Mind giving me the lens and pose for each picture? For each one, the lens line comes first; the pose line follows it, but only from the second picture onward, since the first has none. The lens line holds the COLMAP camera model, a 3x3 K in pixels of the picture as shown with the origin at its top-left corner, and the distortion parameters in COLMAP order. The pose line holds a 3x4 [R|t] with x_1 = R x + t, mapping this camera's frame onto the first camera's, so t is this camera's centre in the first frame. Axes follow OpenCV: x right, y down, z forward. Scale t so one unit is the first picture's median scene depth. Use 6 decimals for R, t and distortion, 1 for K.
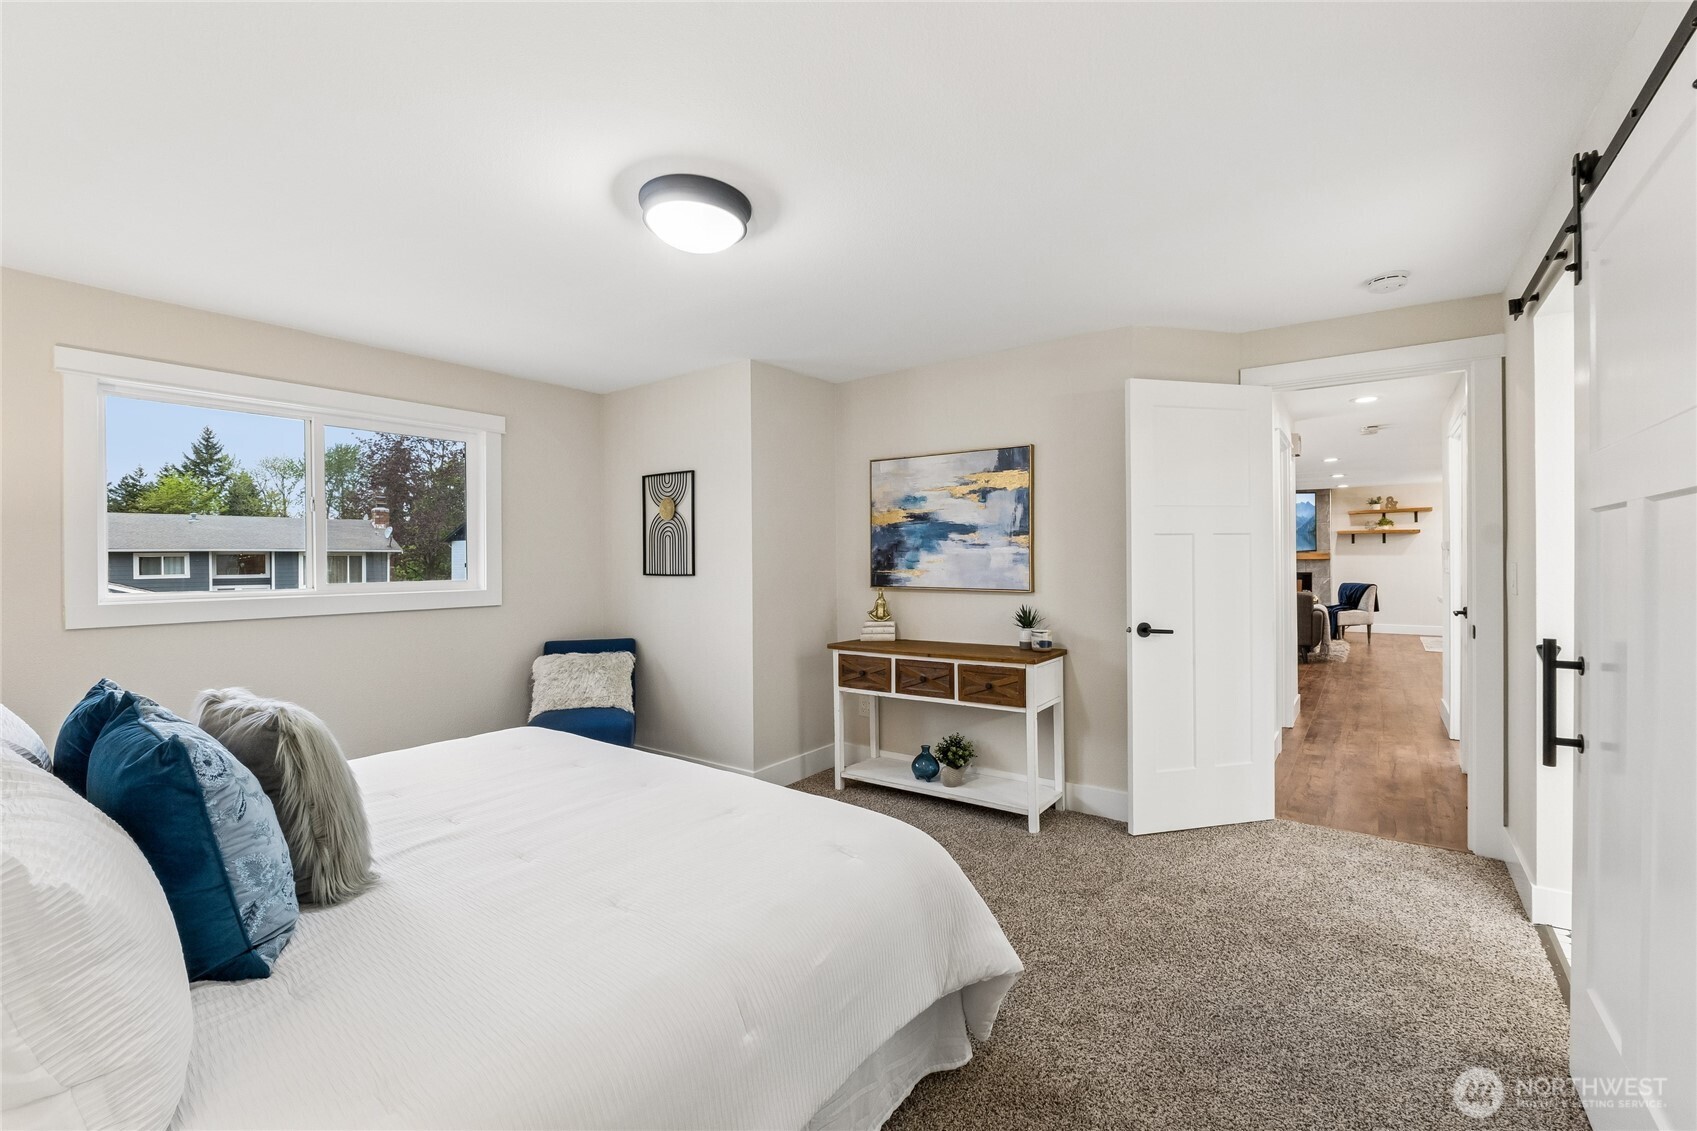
lens RADIAL K [[726.3, 0, 848.5], [0, 726.3, 565.5], [0, 0, 1]] dist [0.000064, -0.000072]
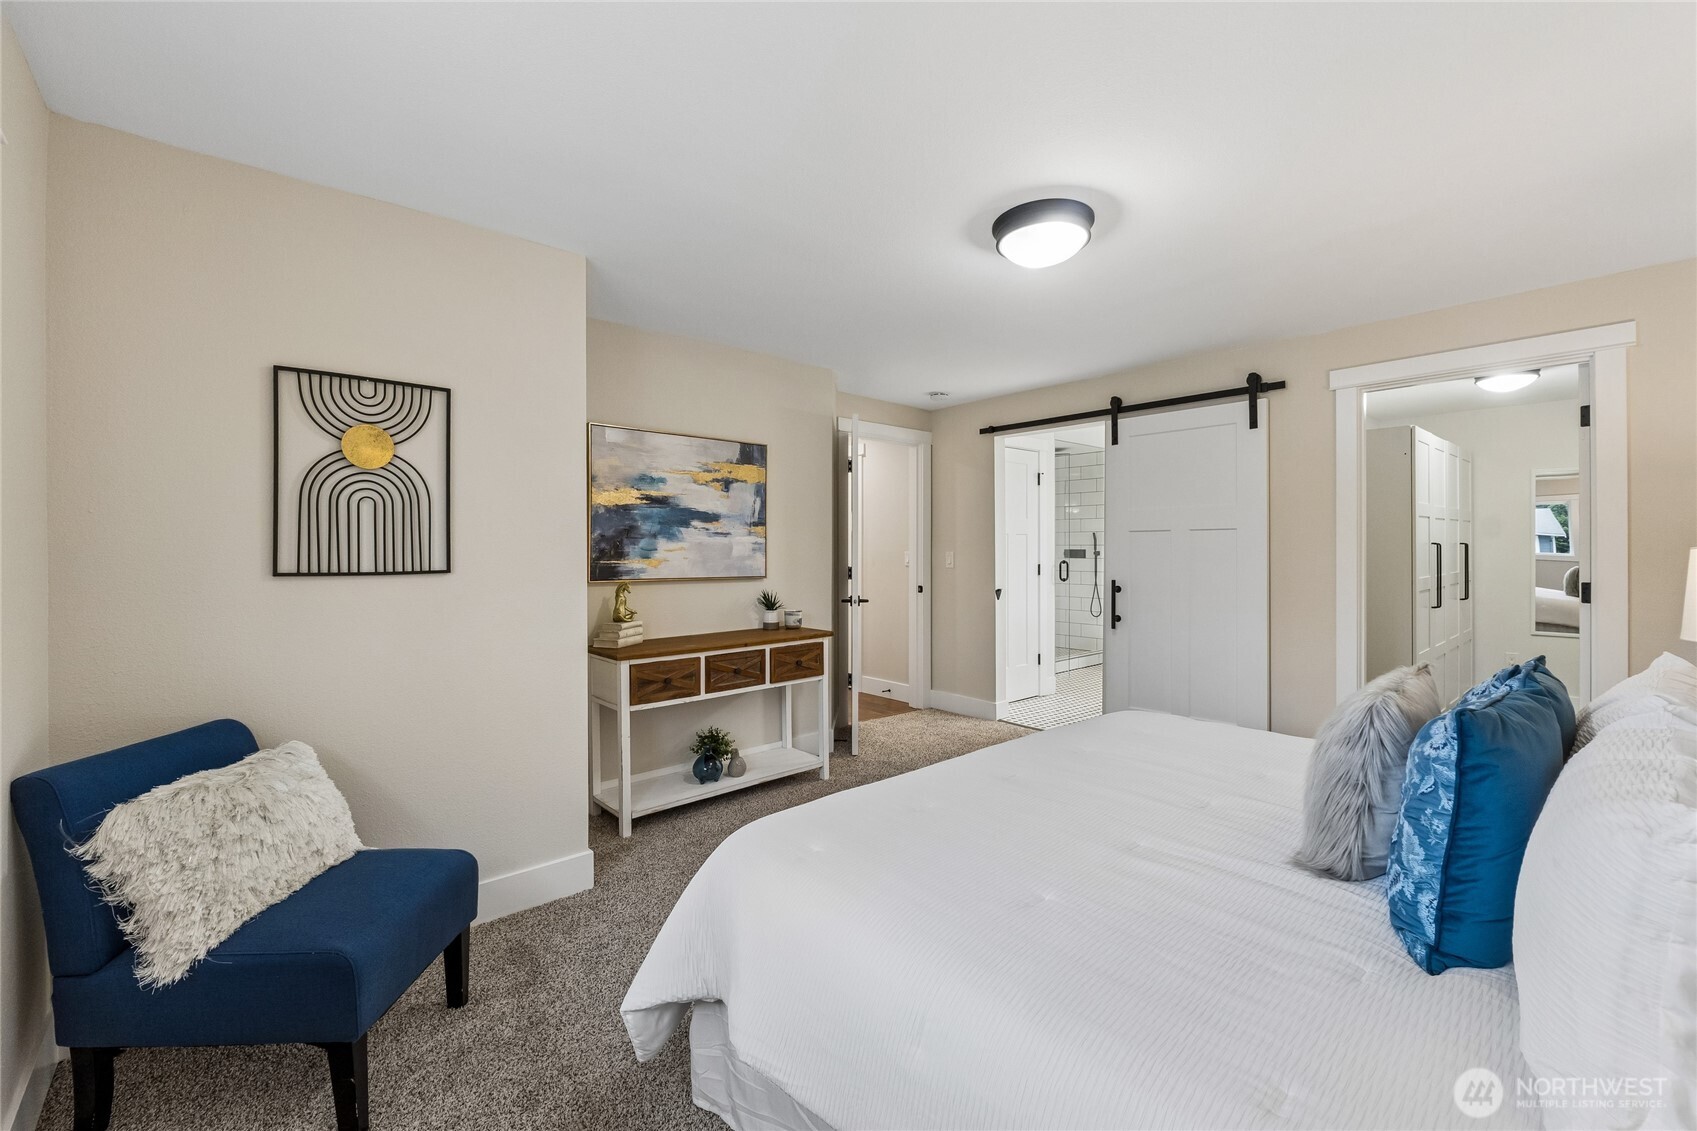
lens RADIAL K [[711.5, 0, 866.0], [0, 711.5, 562.0], [0, 0, 1]] dist [-0.000358, -0.000427]
pose [[0.200306, -0.010053, 0.979682, -0.741921], [0.008294, 0.999929, 0.008565, 0.004034], [-0.979698, 0.006409, 0.200375, 0.601290]]
